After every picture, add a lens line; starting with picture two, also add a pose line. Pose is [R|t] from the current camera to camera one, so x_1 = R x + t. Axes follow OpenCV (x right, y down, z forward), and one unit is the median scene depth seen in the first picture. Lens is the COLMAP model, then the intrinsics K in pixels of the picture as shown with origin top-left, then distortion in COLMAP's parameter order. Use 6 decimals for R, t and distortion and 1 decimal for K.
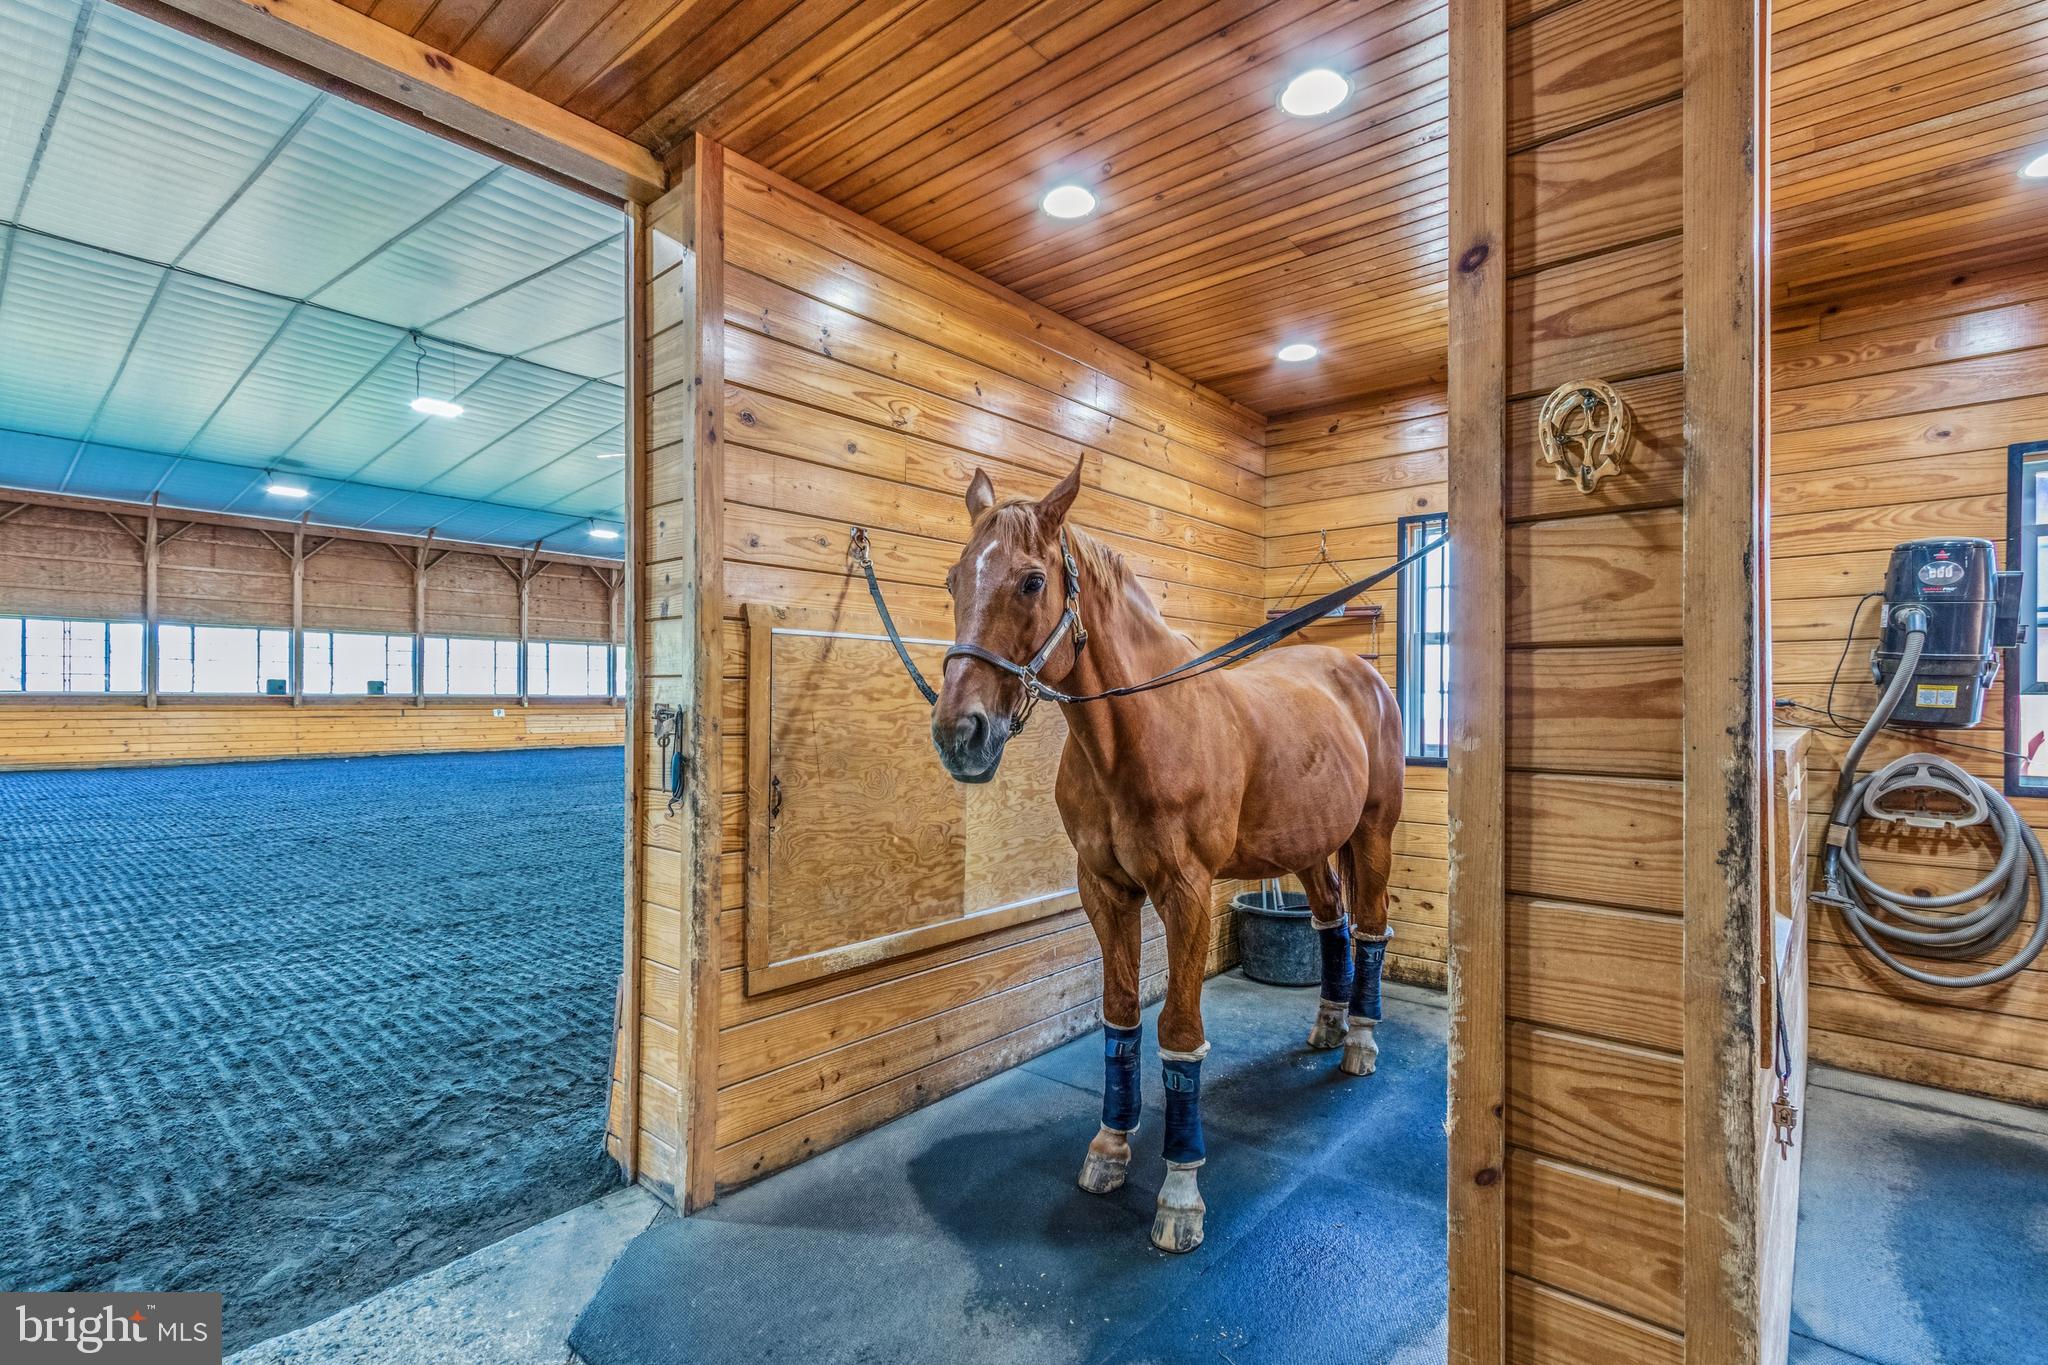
lens RADIAL K [[965.8, 0, 1023.2], [0, 965.8, 705.4], [0, 0, 1]] dist [0.000723, -0.000731]
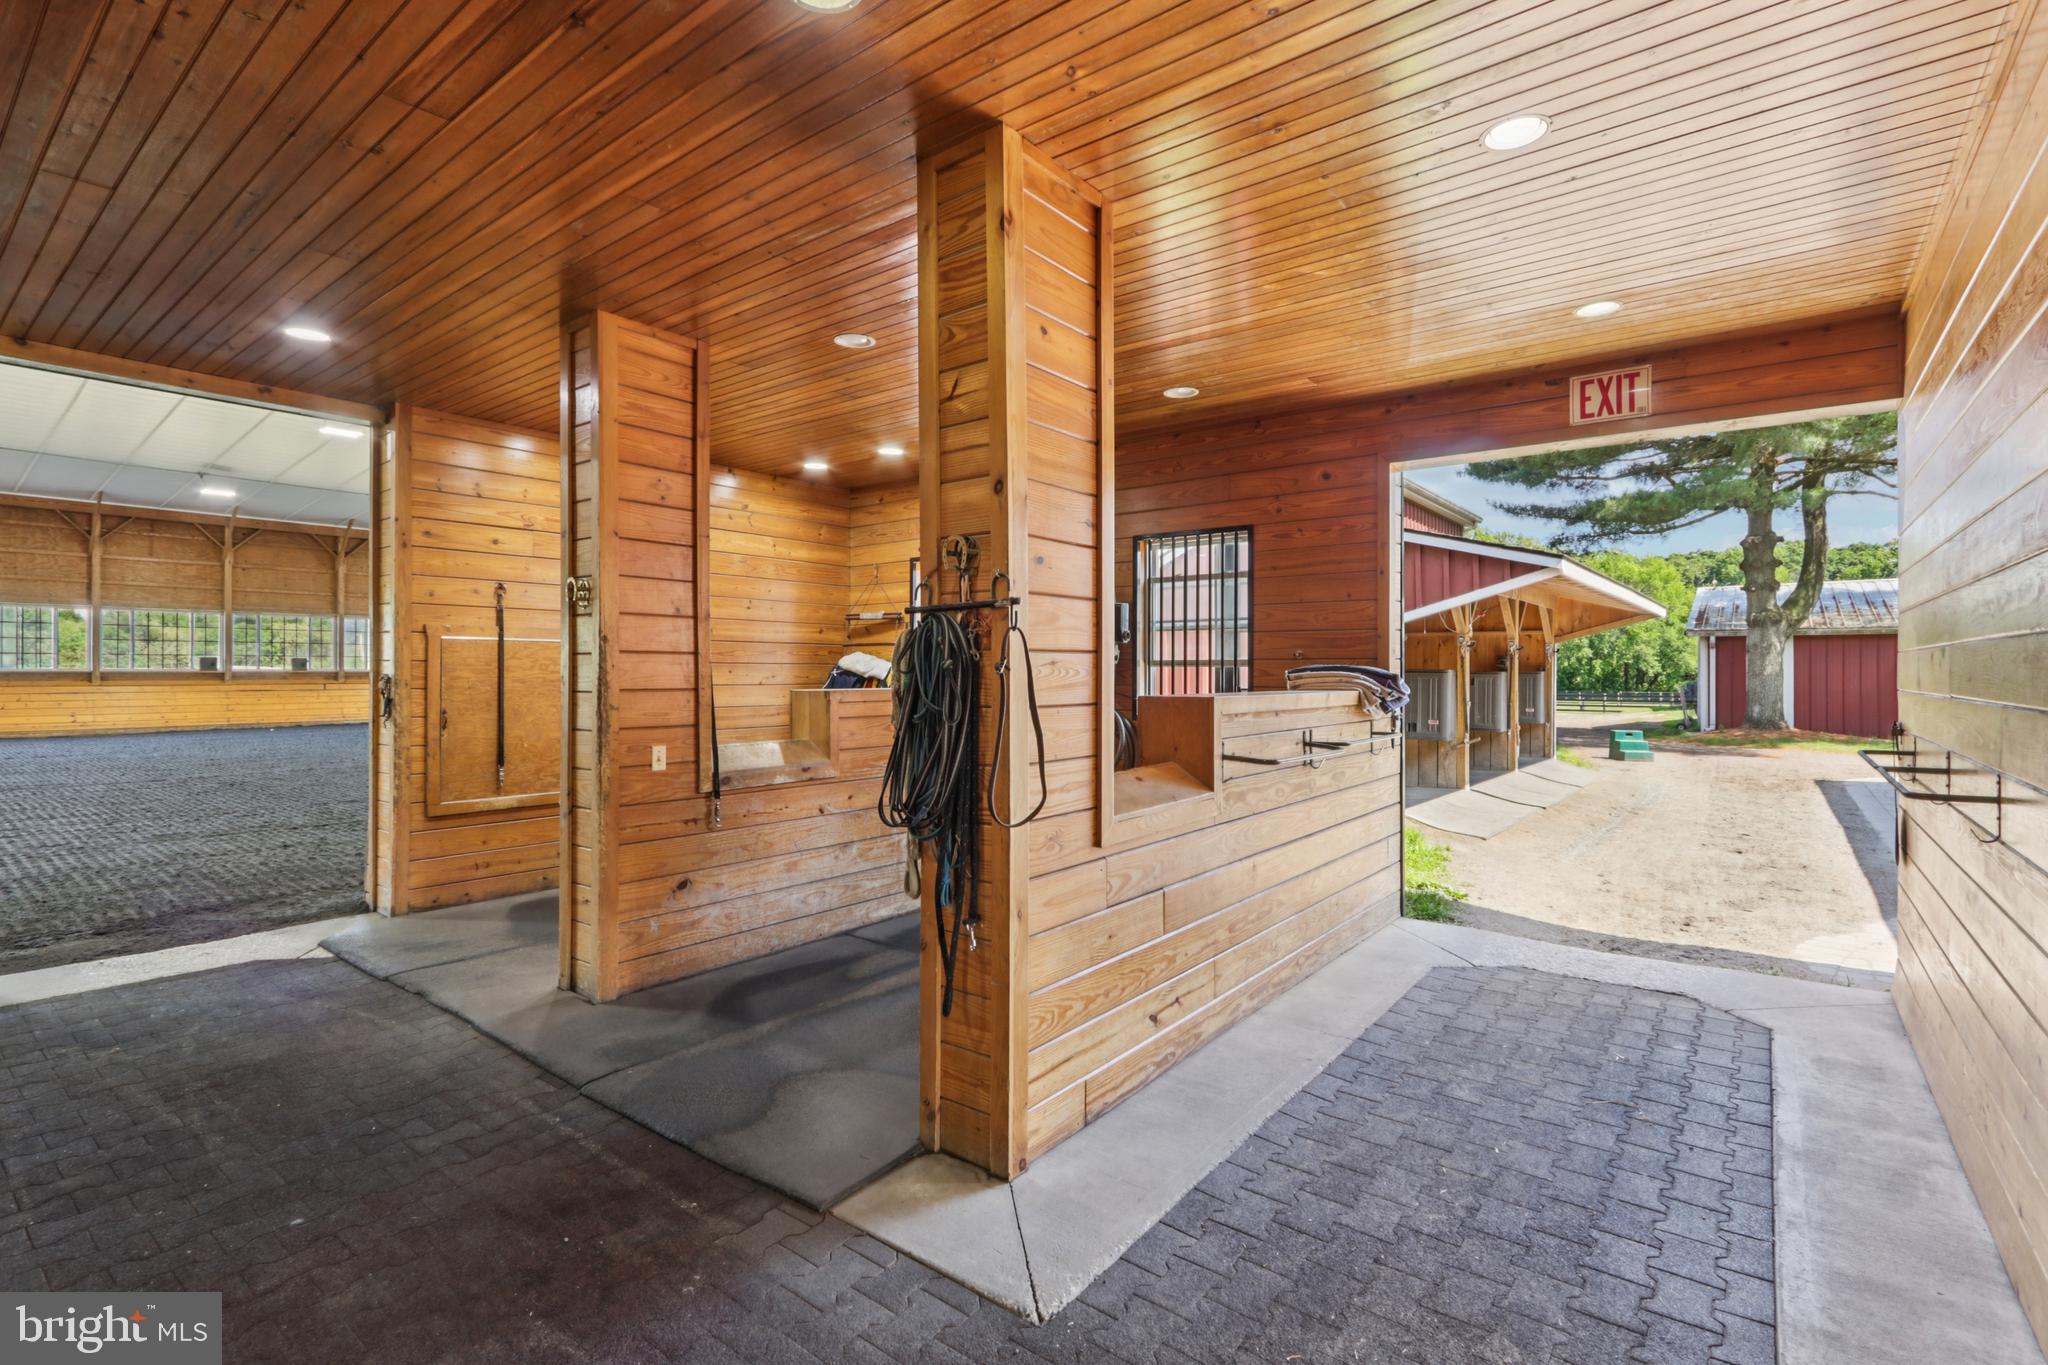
lens RADIAL K [[949.3, 0, 1017.1], [0, 949.3, 676.3], [0, 0, 1]] dist [-0.021374, 0.001355]
pose [[0.998628, -0.004598, 0.052171, 0.115258], [0.004704, 0.999987, -0.001895, 0.001811], [-0.052161, 0.002138, 0.998636, -0.141642]]
